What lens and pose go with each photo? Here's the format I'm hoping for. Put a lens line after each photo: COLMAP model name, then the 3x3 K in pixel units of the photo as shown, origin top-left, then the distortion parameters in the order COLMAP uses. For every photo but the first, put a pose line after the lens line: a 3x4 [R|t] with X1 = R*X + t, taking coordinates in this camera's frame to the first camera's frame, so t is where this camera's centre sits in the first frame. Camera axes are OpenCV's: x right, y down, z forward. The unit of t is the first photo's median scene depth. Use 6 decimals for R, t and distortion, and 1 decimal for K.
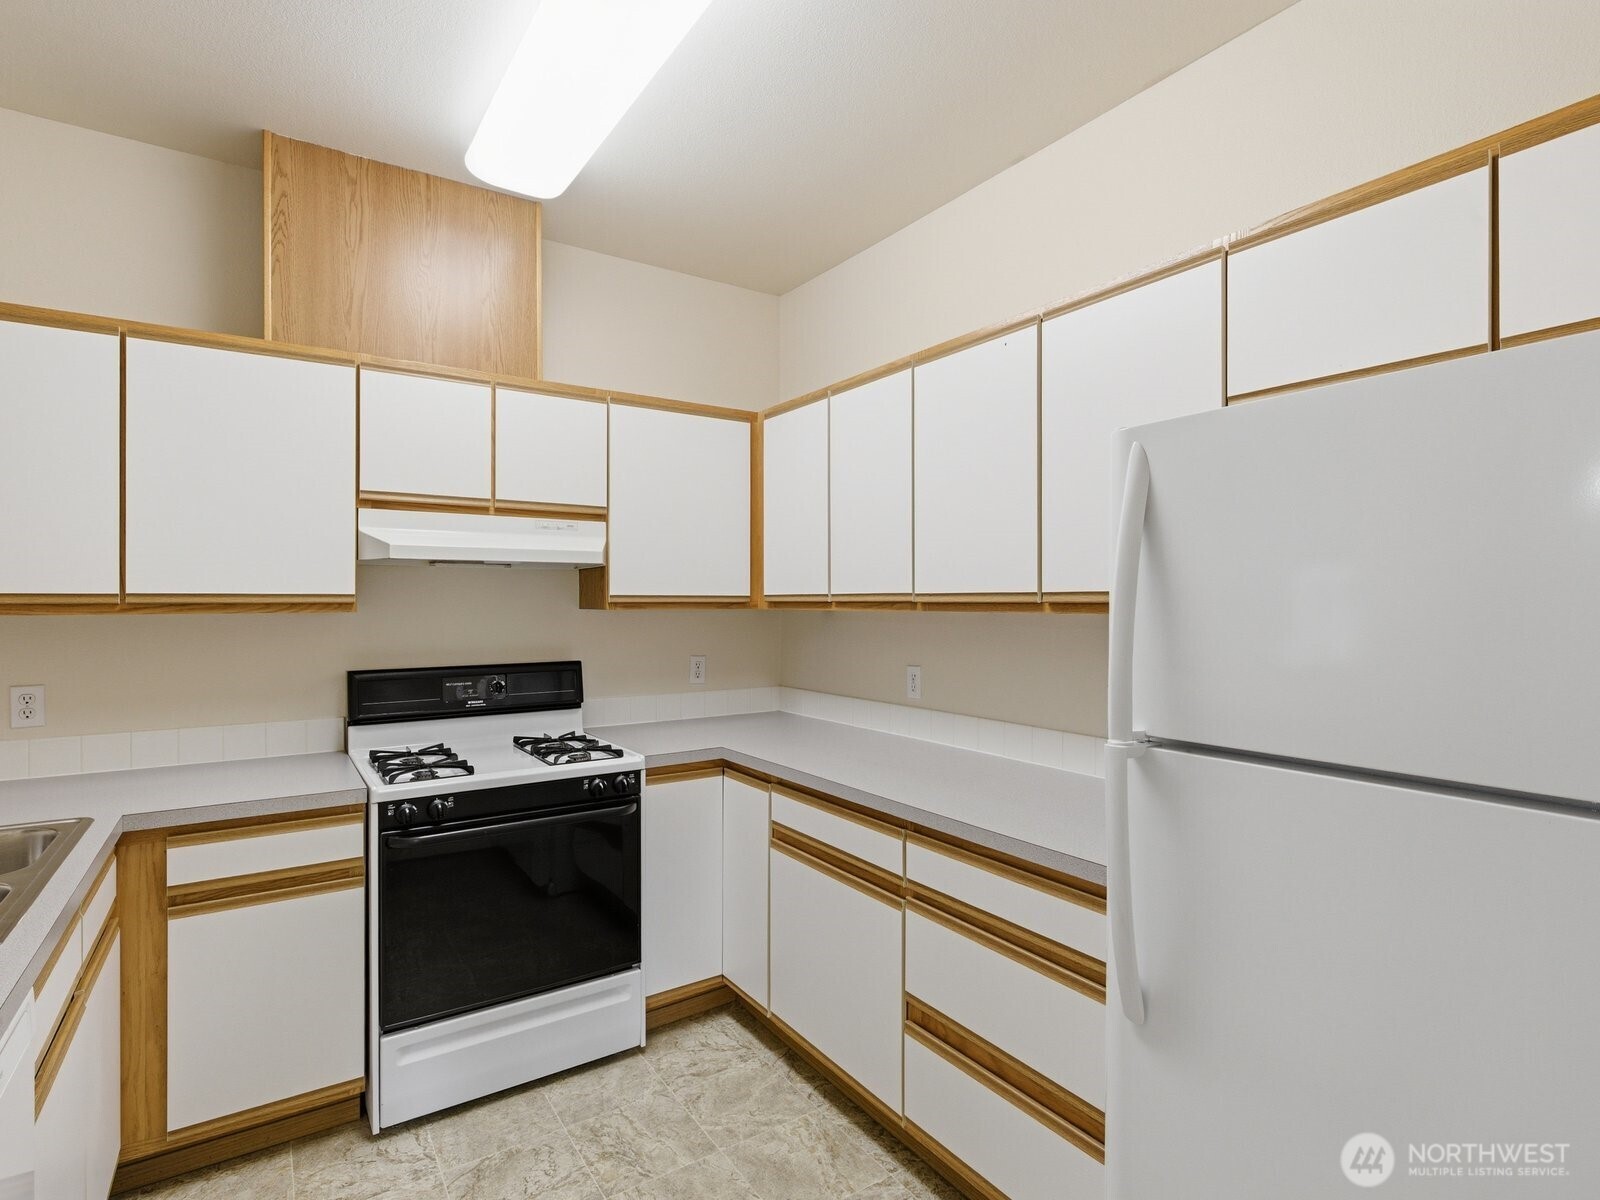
lens RADIAL K [[808.8, 0, 813.5], [0, 808.8, 604.0], [0, 0, 1]] dist [0.005011, 0.000961]
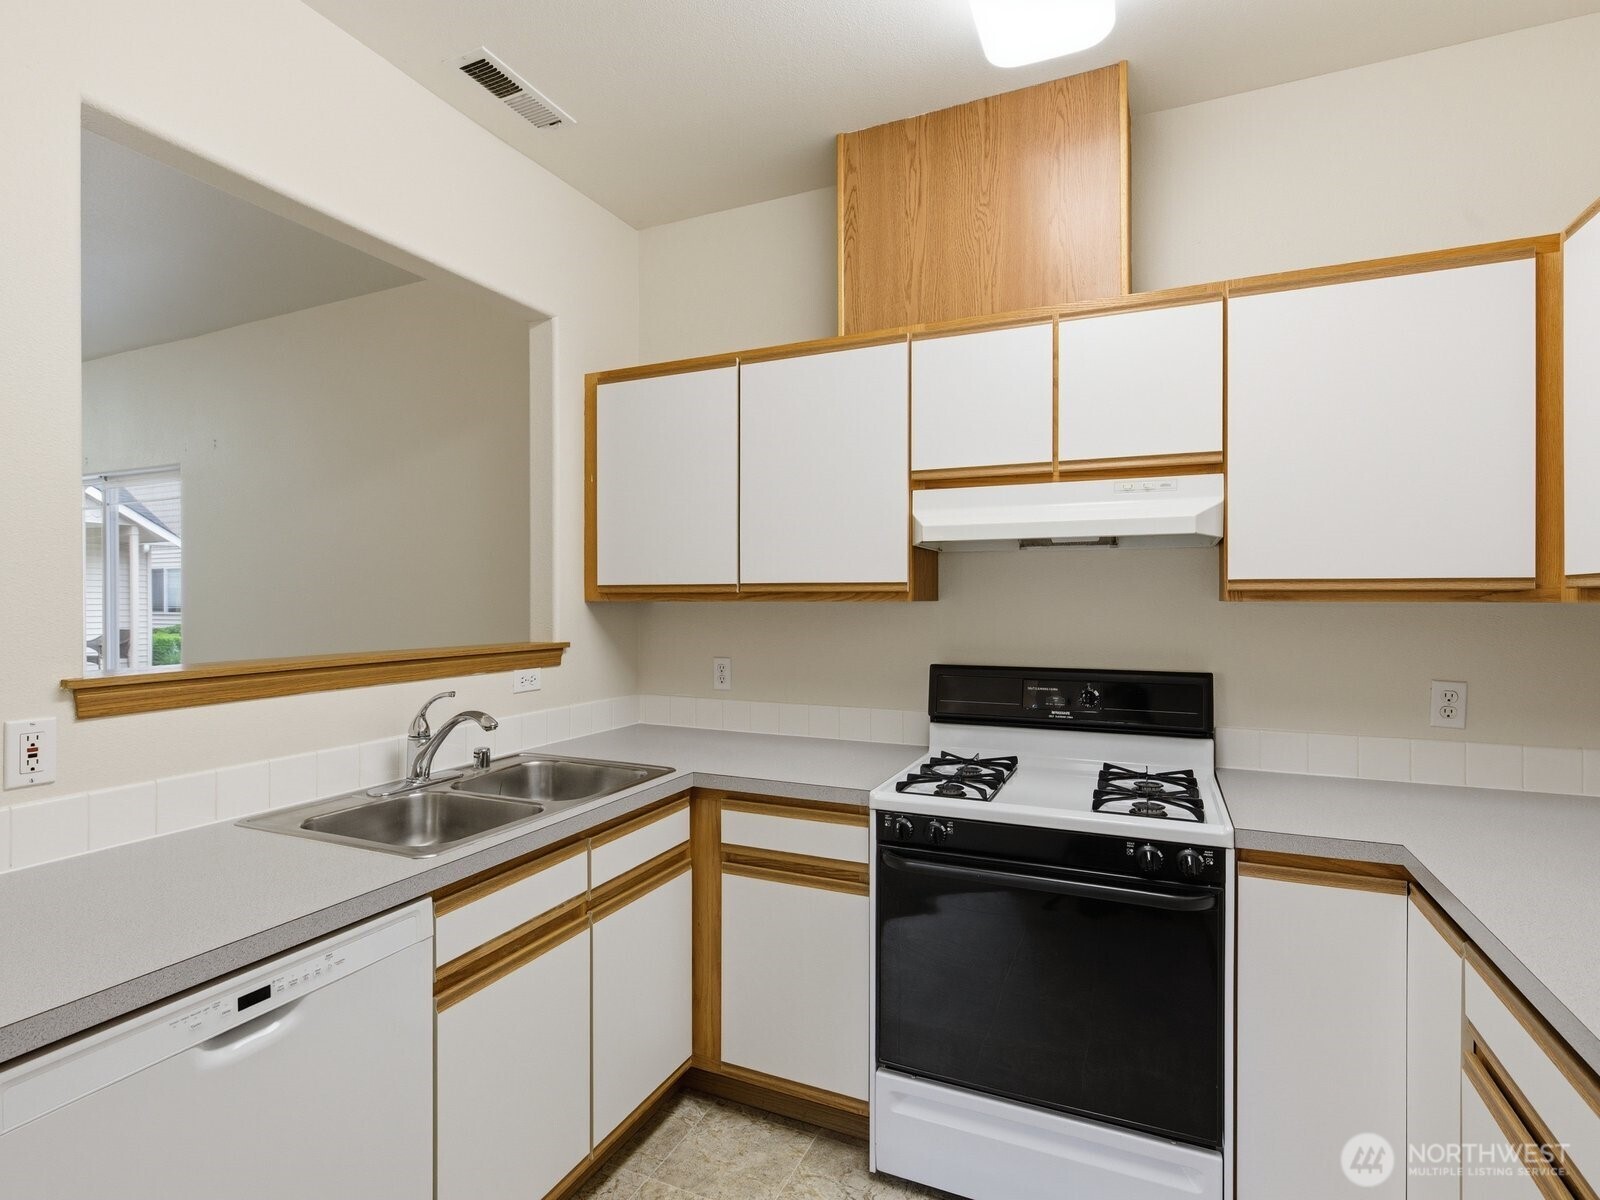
lens RADIAL K [[826.1, 0, 793.7], [0, 826.1, 598.4], [0, 0, 1]] dist [-0.000542, 0.000746]
pose [[0.513466, -0.000603, -0.858110, 0.186726], [-0.003203, 0.999991, -0.002619, 0.009380], [0.858104, 0.004093, 0.513459, 0.390408]]
